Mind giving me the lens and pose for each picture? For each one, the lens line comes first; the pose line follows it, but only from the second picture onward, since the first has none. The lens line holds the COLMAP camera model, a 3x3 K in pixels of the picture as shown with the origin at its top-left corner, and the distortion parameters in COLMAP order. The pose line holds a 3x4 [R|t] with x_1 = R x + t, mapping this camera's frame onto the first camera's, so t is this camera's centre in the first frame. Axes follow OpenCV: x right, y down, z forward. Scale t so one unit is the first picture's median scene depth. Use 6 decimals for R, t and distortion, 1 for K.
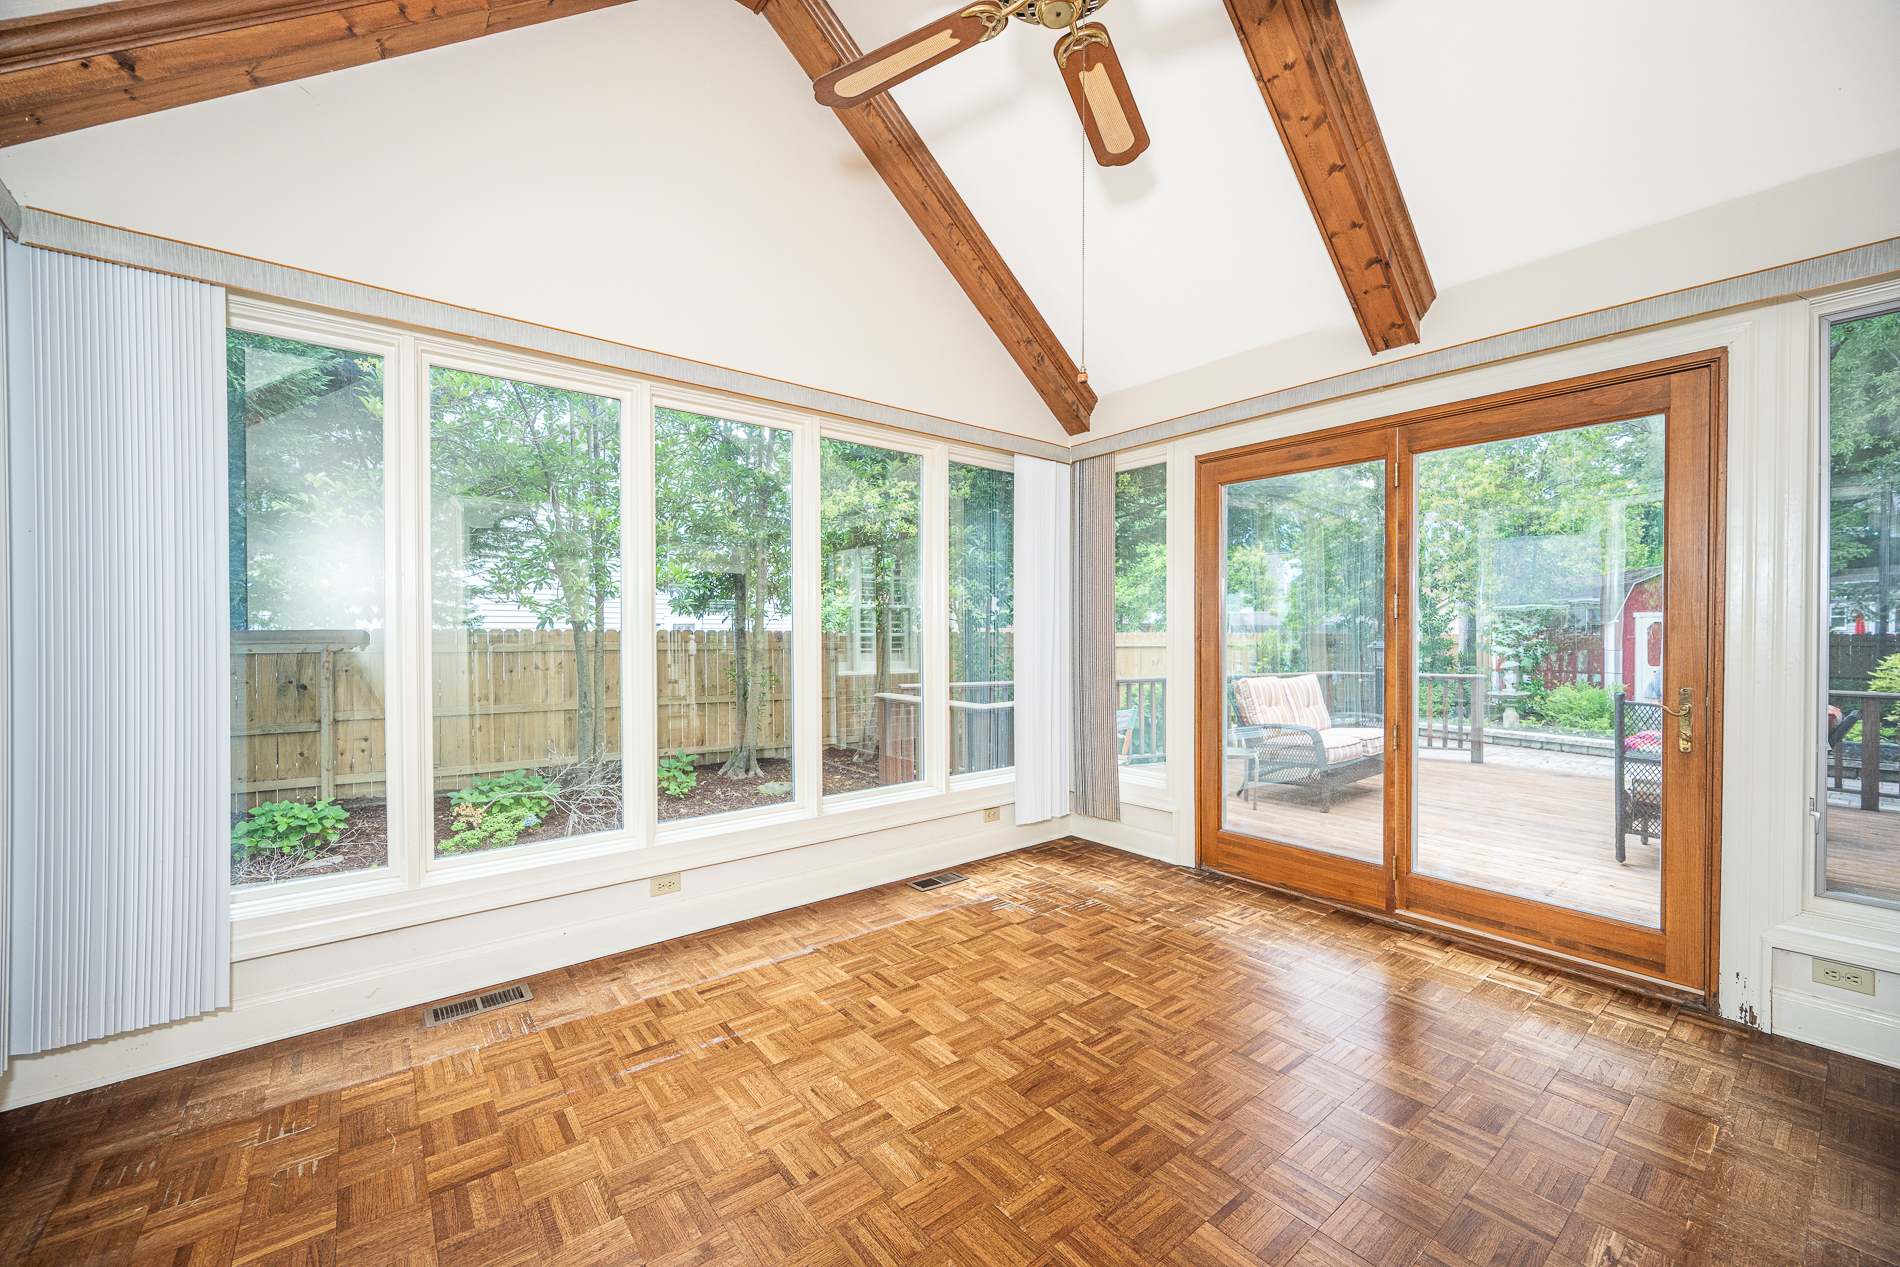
lens RADIAL K [[764.5, 0, 935.3], [0, 764.5, 638.1], [0, 0, 1]] dist [0.002355, -0.000401]
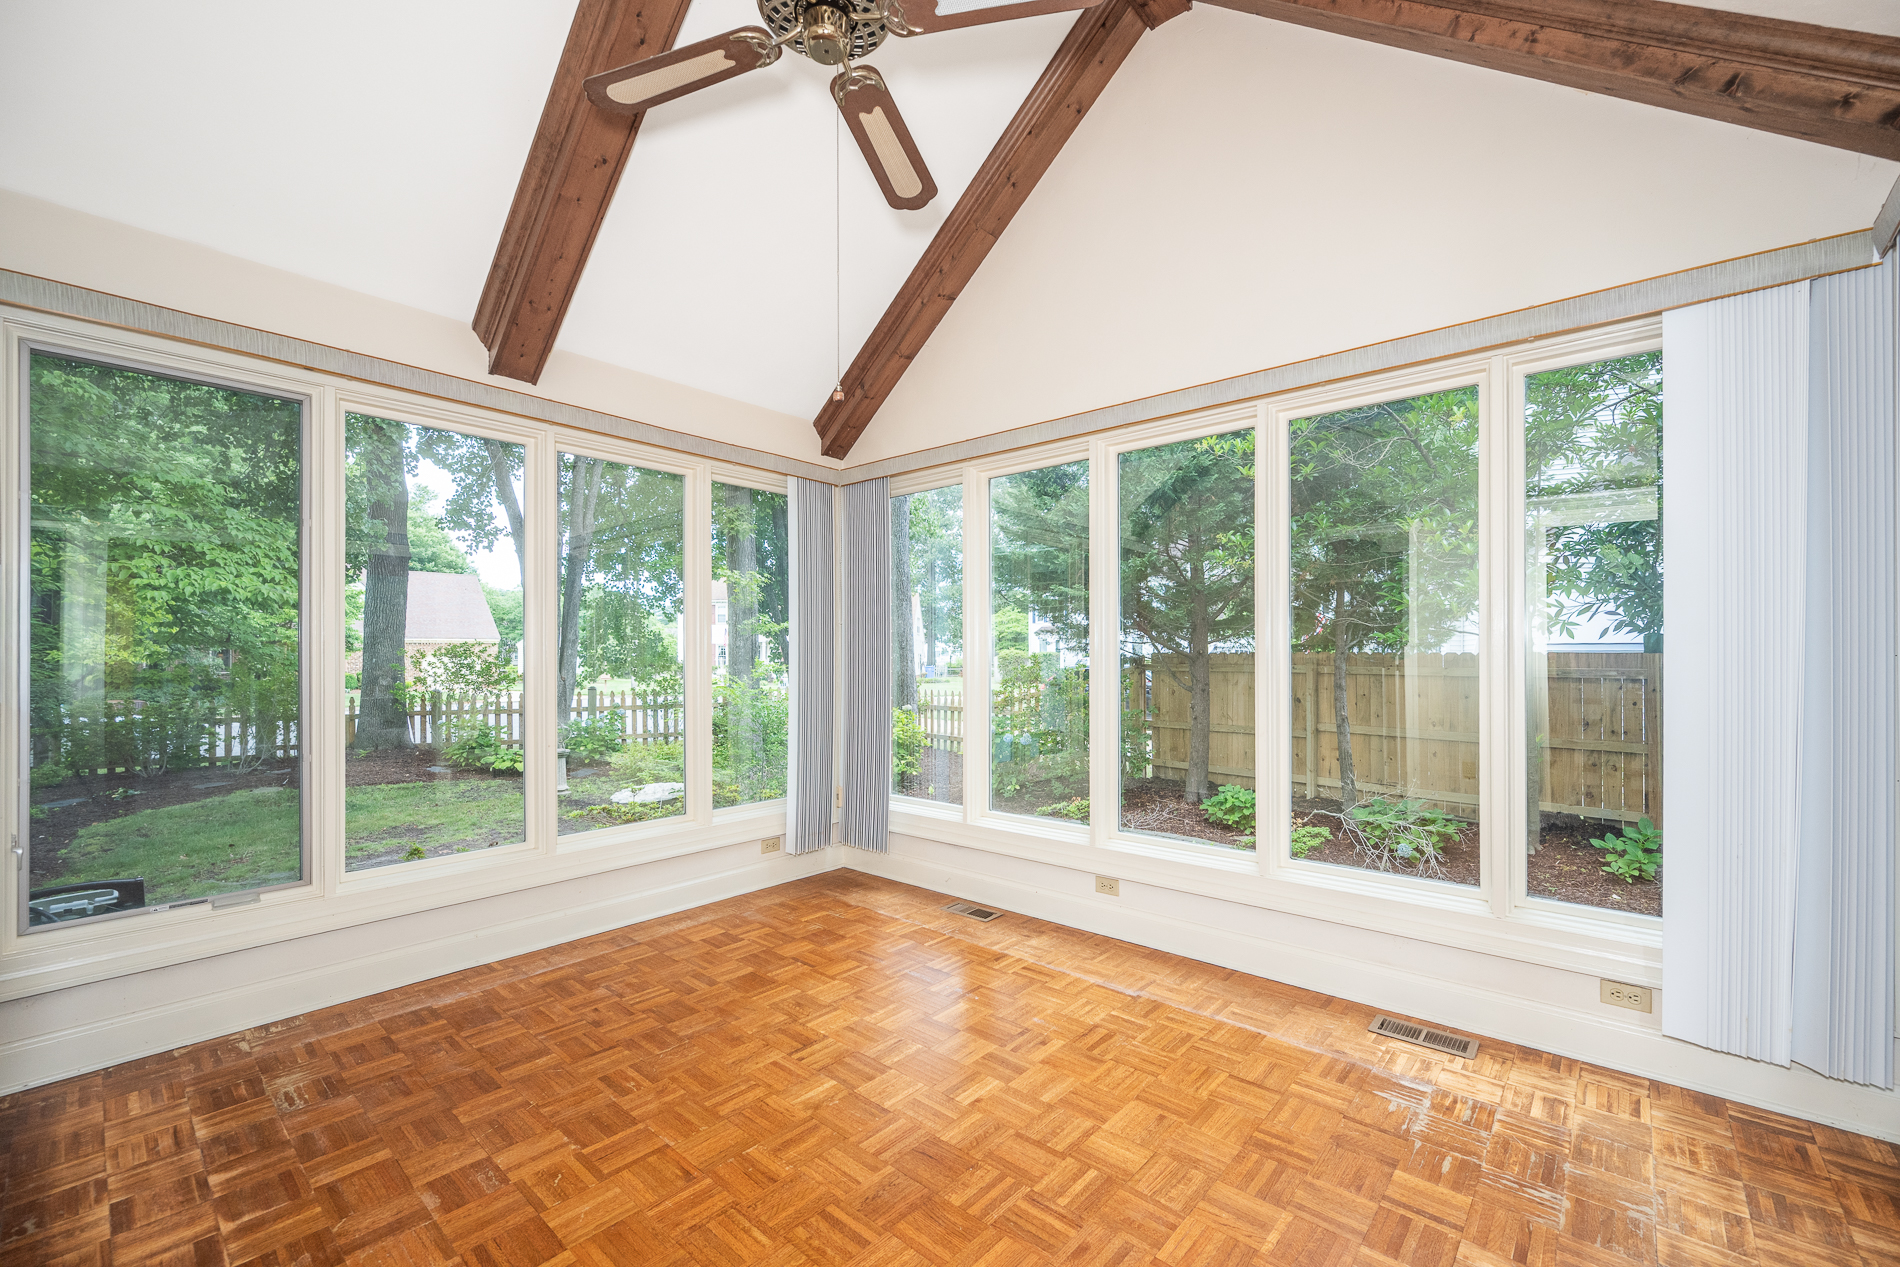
lens RADIAL K [[764.5, 0, 942.1], [0, 764.5, 647.4], [0, 0, 1]] dist [0.002355, -0.000401]
pose [[0.176532, -0.010191, -0.984242, 0.672971], [-0.007210, 0.999906, -0.011647, -0.005464], [0.984269, 0.009153, 0.176442, 0.552987]]
